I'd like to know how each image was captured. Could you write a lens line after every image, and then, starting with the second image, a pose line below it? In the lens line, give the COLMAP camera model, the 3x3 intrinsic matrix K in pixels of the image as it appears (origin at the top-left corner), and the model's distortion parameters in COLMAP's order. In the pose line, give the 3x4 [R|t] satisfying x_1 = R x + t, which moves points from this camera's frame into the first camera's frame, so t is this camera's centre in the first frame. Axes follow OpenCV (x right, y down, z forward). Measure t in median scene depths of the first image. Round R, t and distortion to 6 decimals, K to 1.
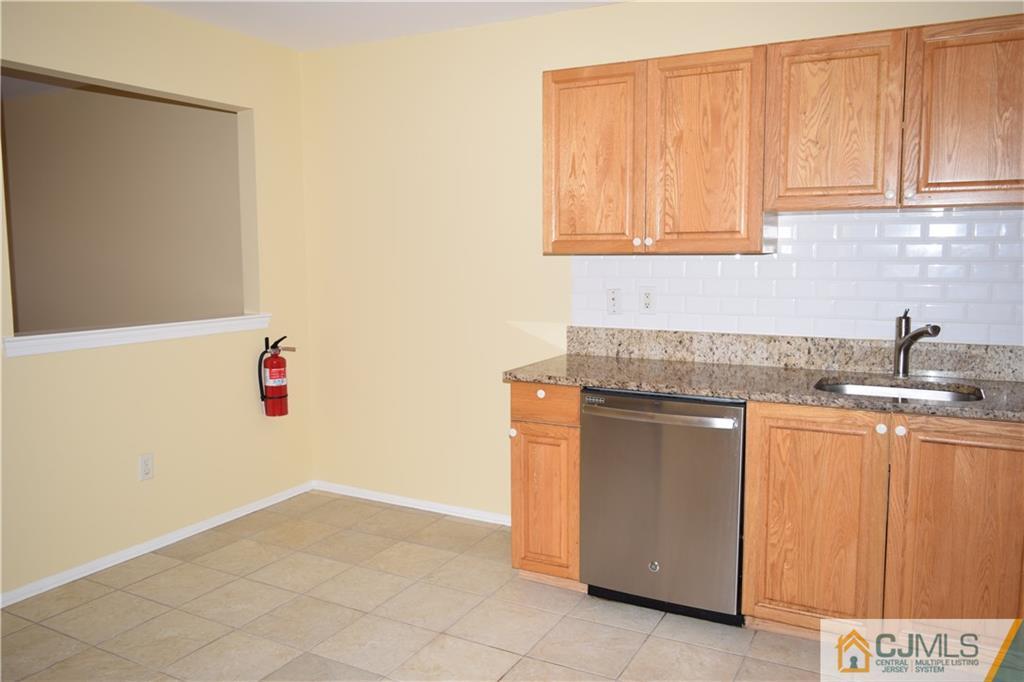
lens RADIAL K [[795.1, 0, 511.3], [0, 795.1, 337.2], [0, 0, 1]] dist [-0.021311, 0.011370]
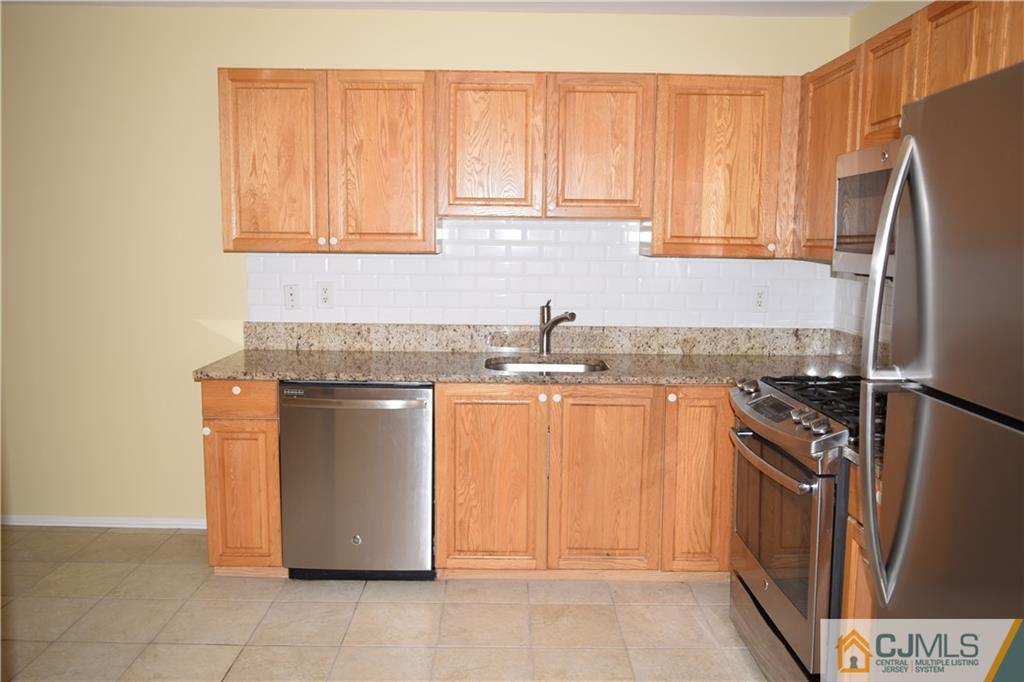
lens RADIAL K [[795.1, 0, 513.1], [0, 795.1, 337.8], [0, 0, 1]] dist [-0.021311, 0.011370]
pose [[0.877527, -0.043035, 0.477592, -0.132423], [0.034703, 0.999053, 0.026259, -0.009860], [-0.478269, -0.006469, 0.878189, -0.056342]]
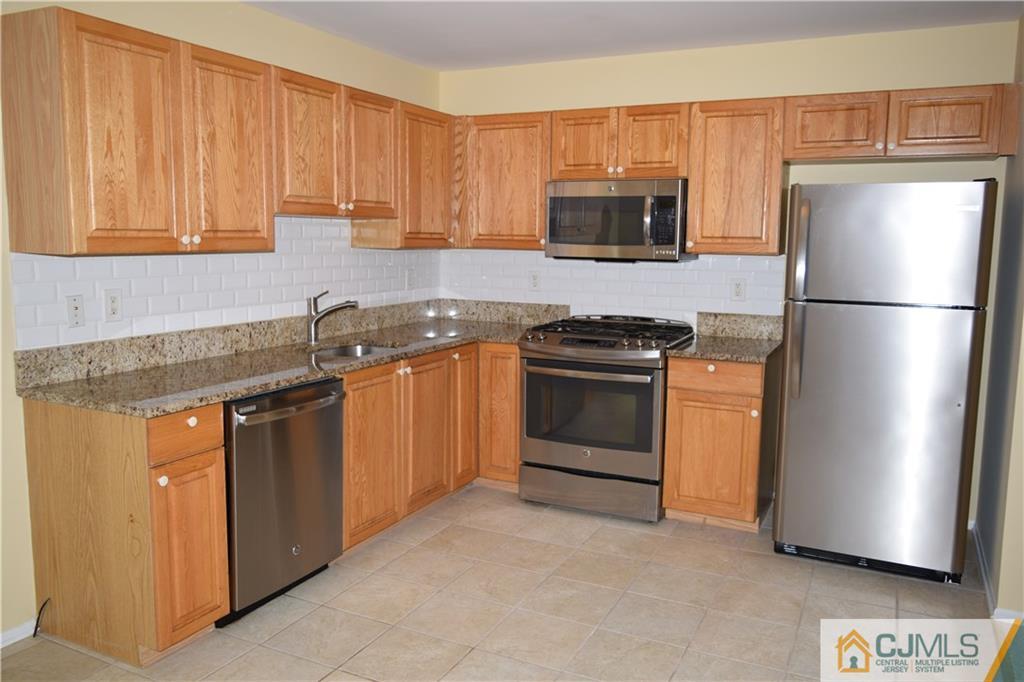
lens RADIAL K [[795.1, 0, 513.5], [0, 795.1, 341.0], [0, 0, 1]] dist [-0.021311, 0.011370]
pose [[-0.039249, -0.128769, 0.990898, -0.793108], [0.091856, 0.986998, 0.131901, -0.092148], [-0.994998, 0.096197, -0.026910, 0.672968]]
